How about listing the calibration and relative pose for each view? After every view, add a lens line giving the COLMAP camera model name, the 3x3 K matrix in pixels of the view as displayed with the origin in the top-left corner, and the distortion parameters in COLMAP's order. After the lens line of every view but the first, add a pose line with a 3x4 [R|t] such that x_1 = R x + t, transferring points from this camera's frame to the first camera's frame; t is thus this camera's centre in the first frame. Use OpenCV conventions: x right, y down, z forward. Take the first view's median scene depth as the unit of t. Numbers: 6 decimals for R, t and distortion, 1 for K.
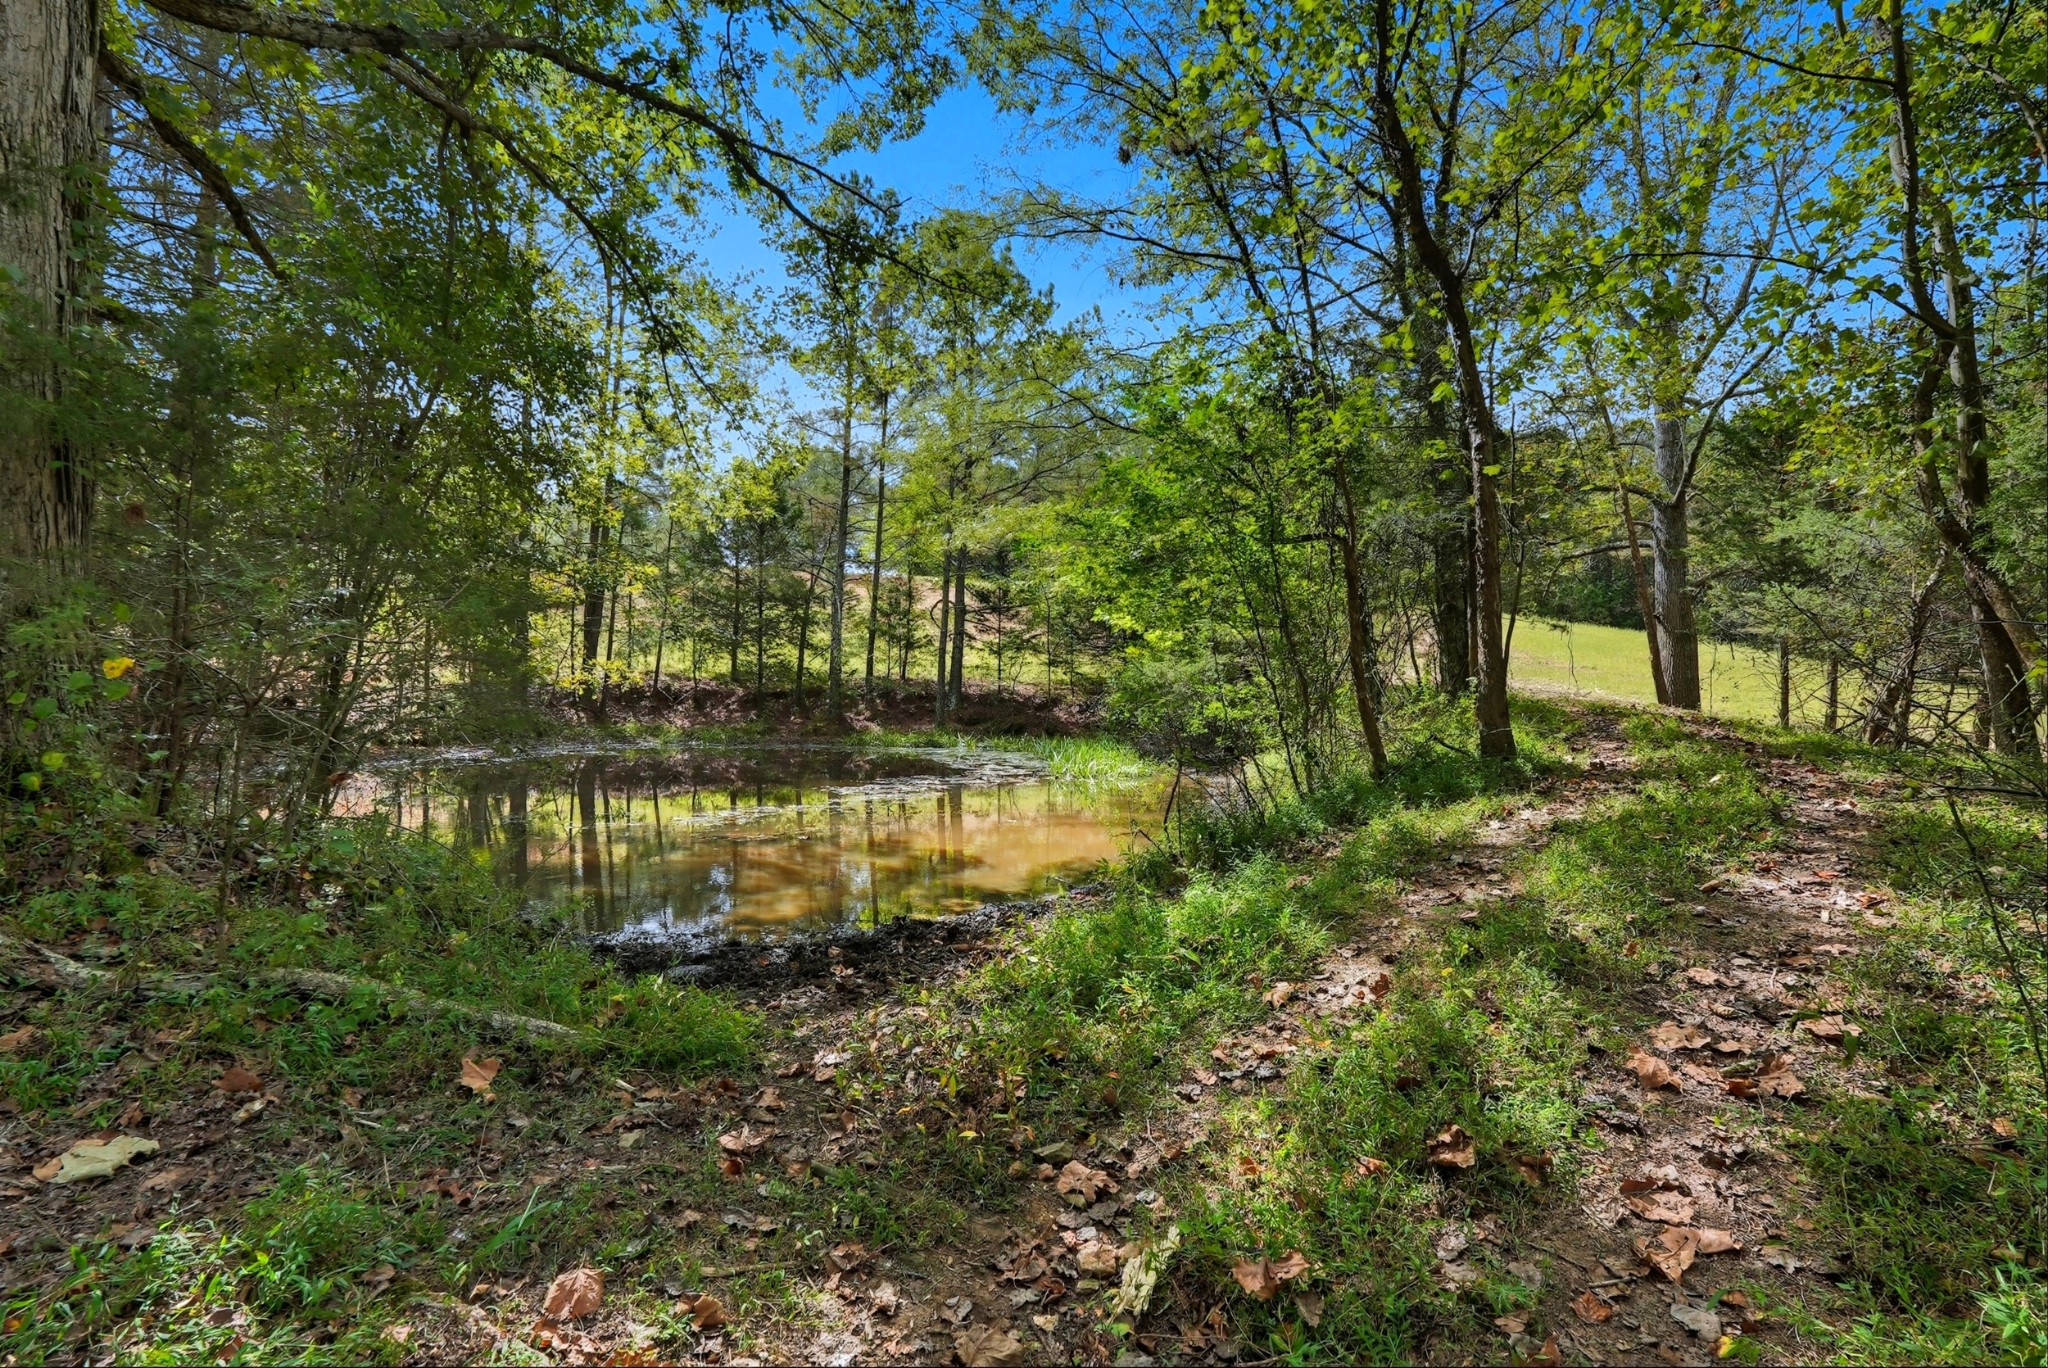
lens RADIAL K [[911.4, 0, 1022.6], [0, 911.4, 676.9], [0, 0, 1]] dist [-0.017750, 0.007907]
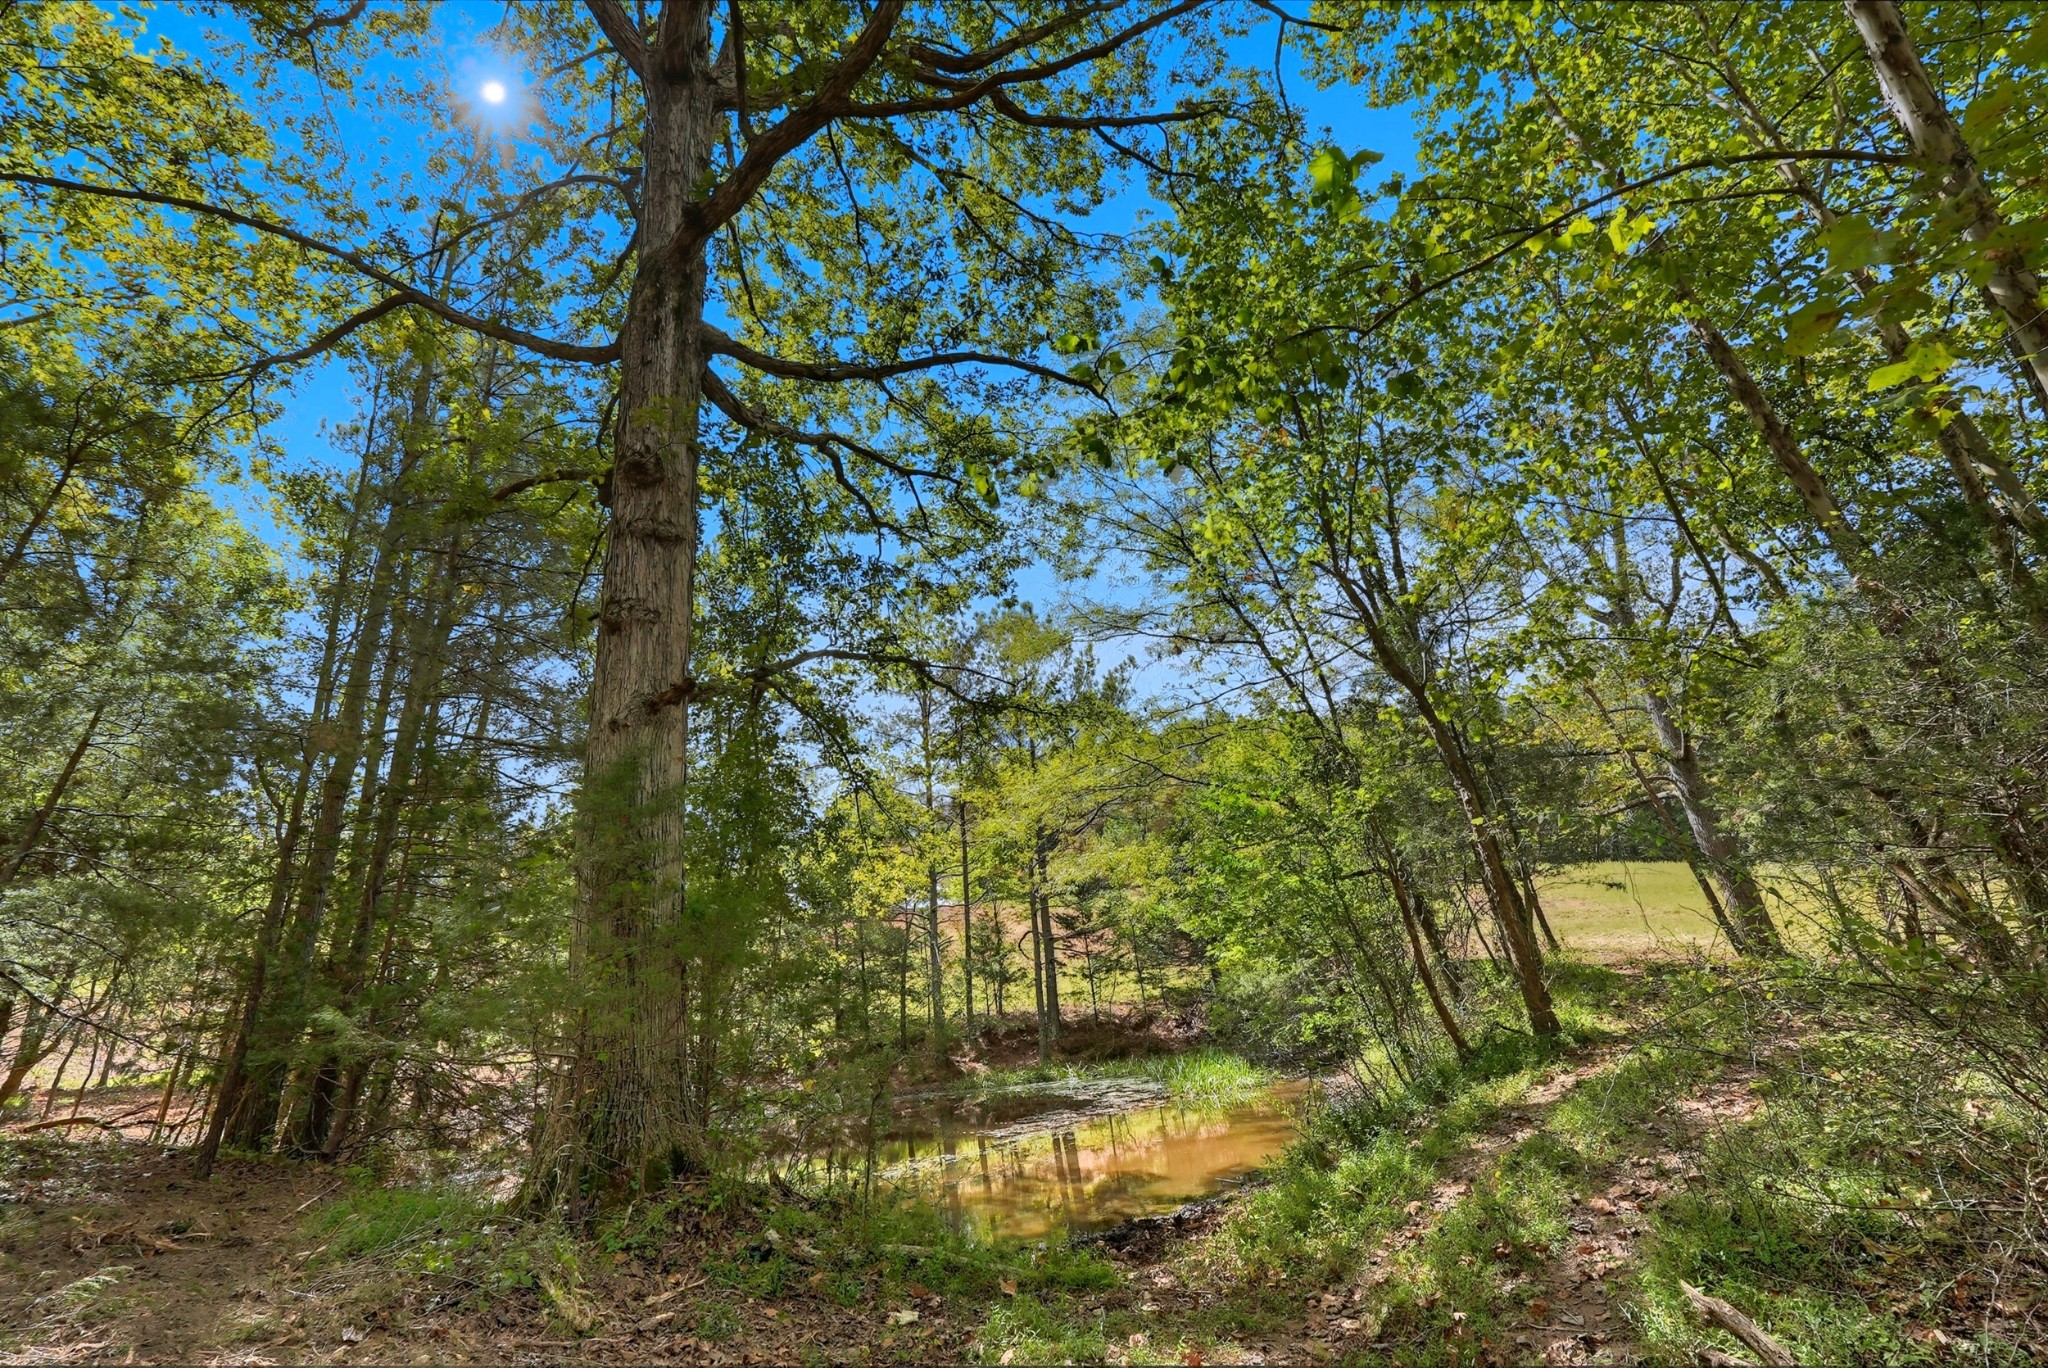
lens RADIAL K [[911.4, 0, 1022.6], [0, 911.4, 676.9], [0, 0, 1]] dist [-0.017750, 0.007907]
pose [[0.990139, -0.137537, -0.026597, -0.028143], [0.121113, 0.935885, -0.330835, -0.012269], [0.070394, 0.324351, 0.943314, -0.105301]]
